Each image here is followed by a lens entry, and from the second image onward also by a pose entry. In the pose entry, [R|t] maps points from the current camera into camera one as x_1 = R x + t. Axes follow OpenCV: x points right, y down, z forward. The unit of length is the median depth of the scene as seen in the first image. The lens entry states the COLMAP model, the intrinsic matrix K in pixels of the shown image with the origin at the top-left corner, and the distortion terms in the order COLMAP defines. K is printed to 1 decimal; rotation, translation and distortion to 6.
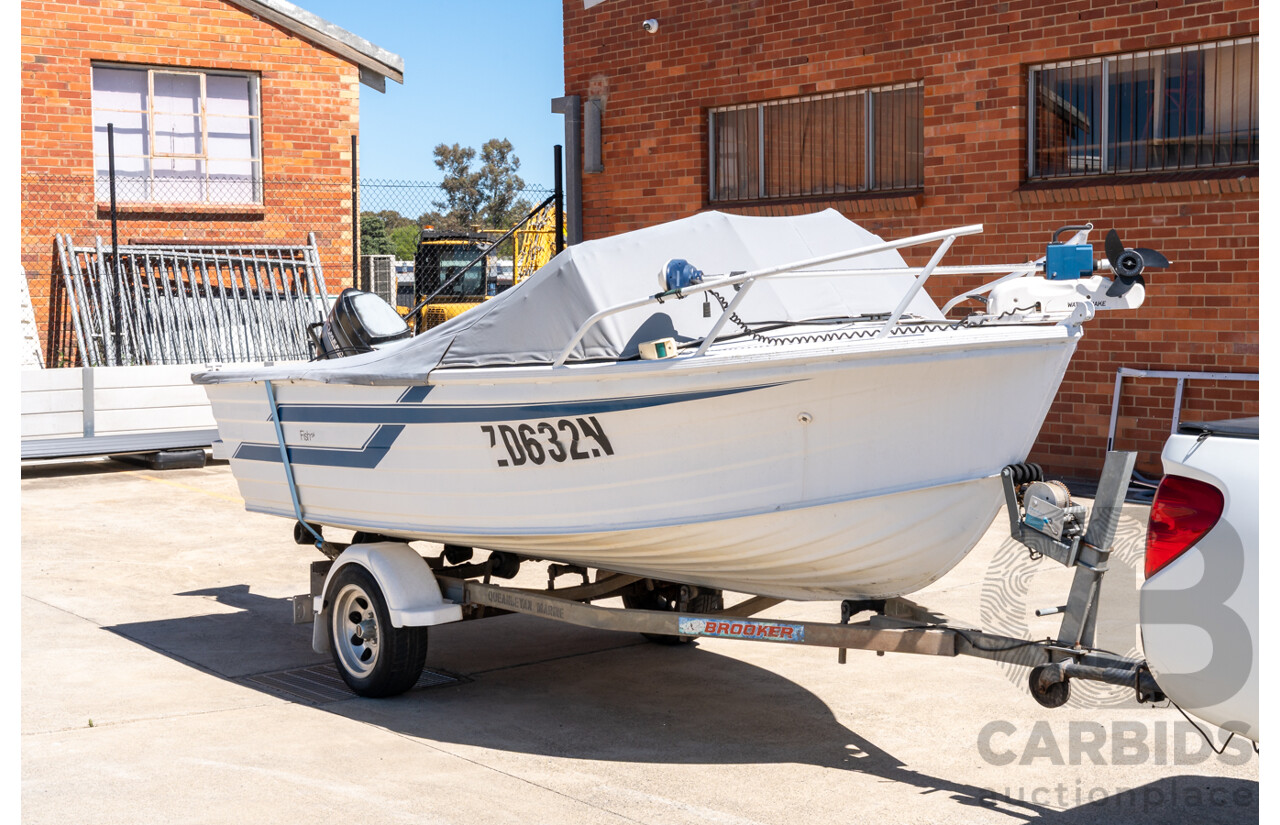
lens RADIAL K [[1837.1, 0, 641.8], [0, 1837.1, 405.3], [0, 0, 1]] dist [0.033651, 0.000000]
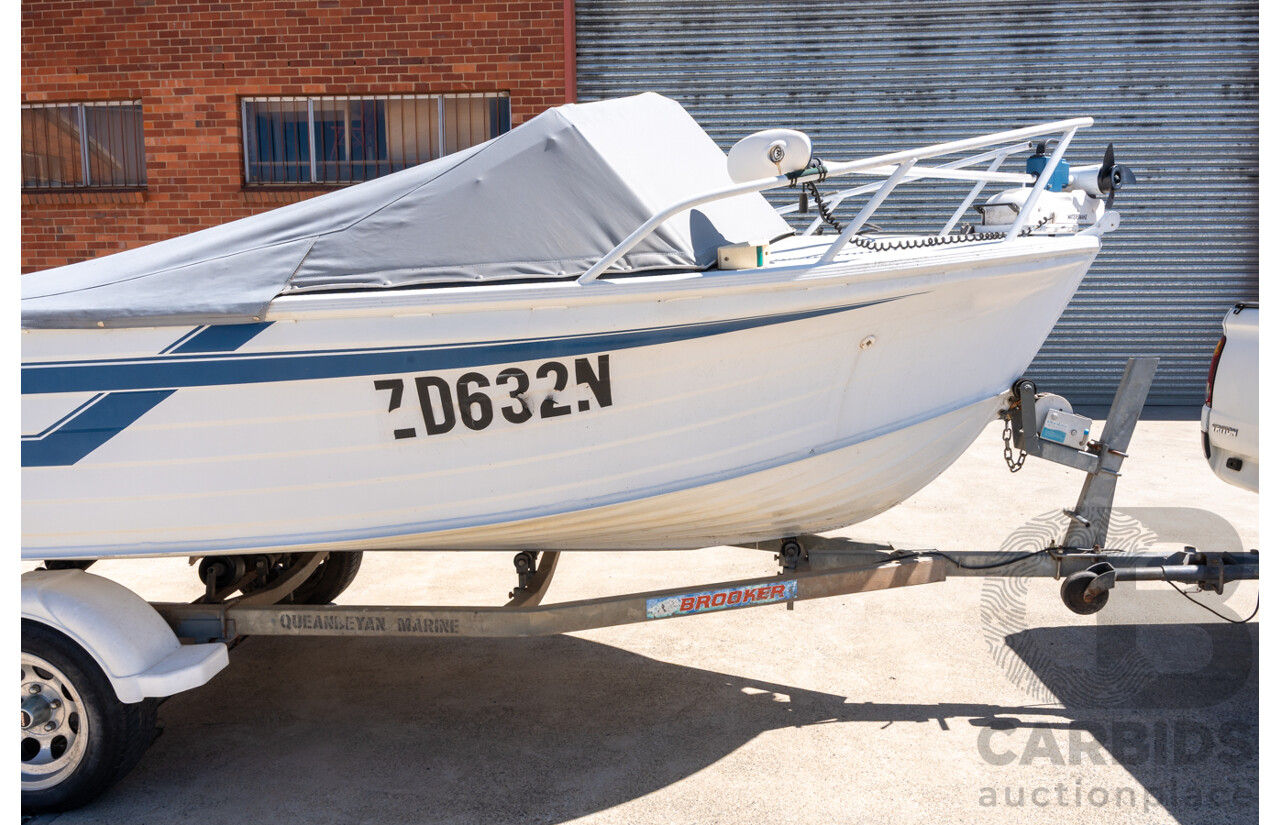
lens RADIAL K [[959.0, 0, 640.6], [0, 959.0, 410.2], [0, 0, 1]] dist [0.036104, -0.064149]
pose [[0.674641, -0.087106, 0.732988, -0.138130], [0.045103, 0.996022, 0.076852, -0.000193], [-0.736766, -0.018787, 0.675886, 0.349340]]
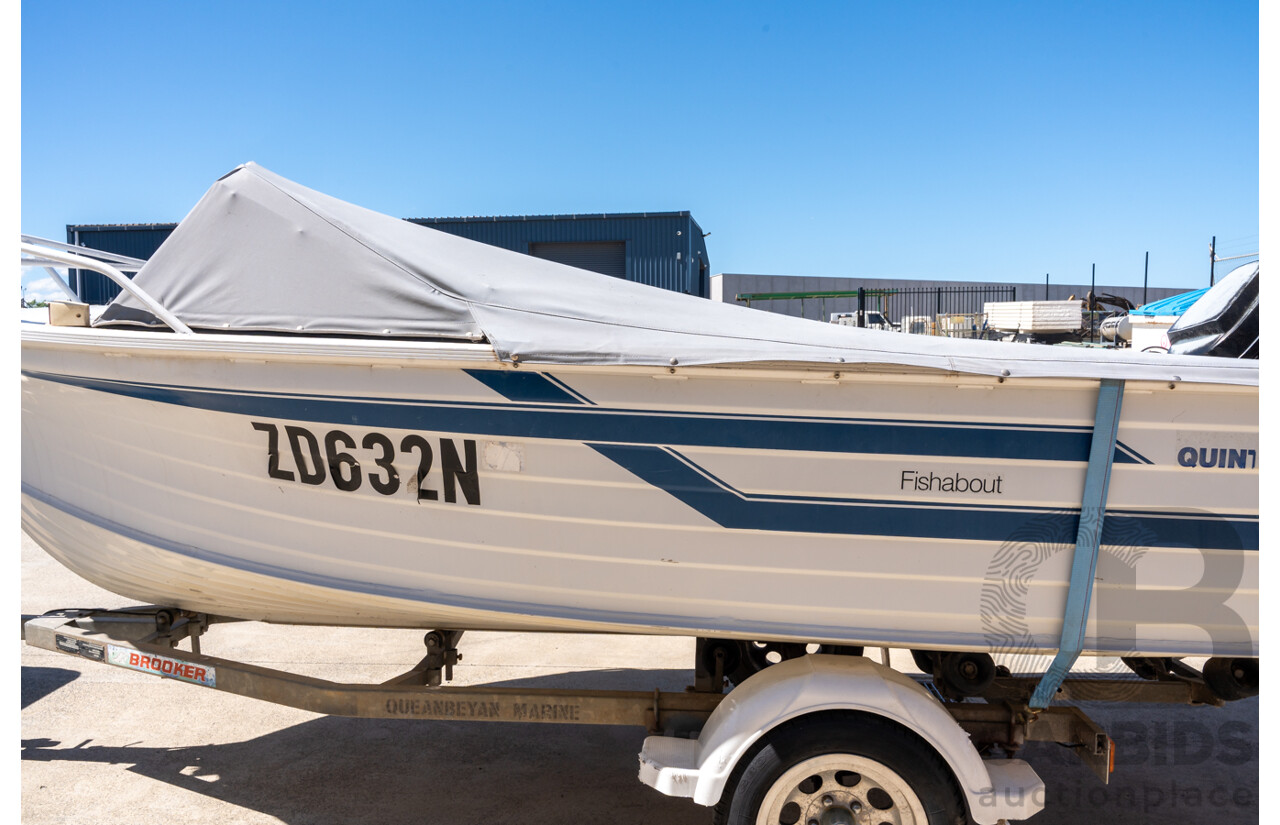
lens RADIAL K [[953.7, 0, 641.6], [0, 953.7, 413.2], [0, 0, 1]] dist [0.025209, -0.037235]
pose [[-0.670404, 0.062896, -0.739326, 0.152731], [-0.033619, 0.992803, 0.114944, -0.027509], [0.741234, 0.101914, -0.663465, 0.718600]]
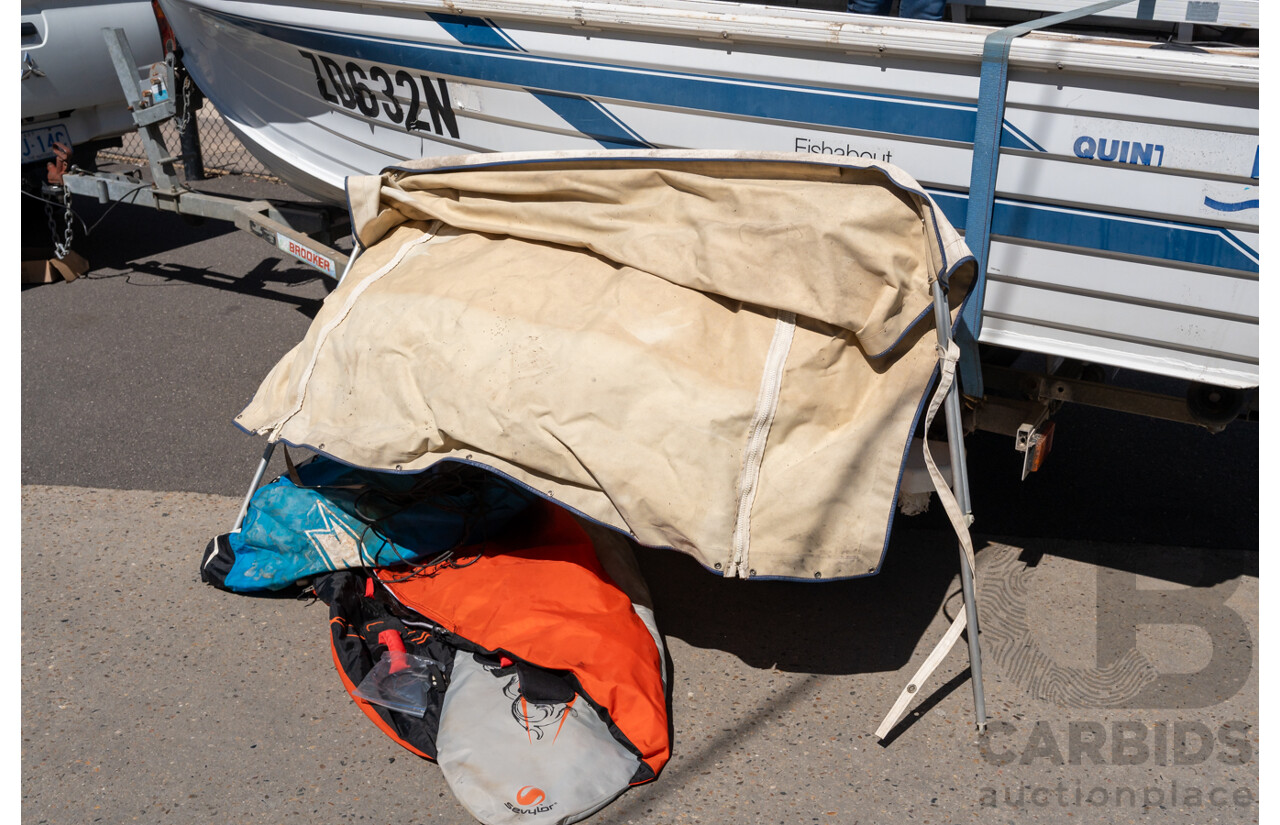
lens RADIAL K [[1259.2, 0, 644.0], [0, 1259.2, 413.3], [0, 0, 1]] dist [-0.023467, 0.000000]
pose [[-0.923123, 0.164569, -0.347506, 0.109636], [-0.006018, 0.897482, 0.441010, -0.050351], [0.384457, 0.409198, -0.827496, 0.821300]]
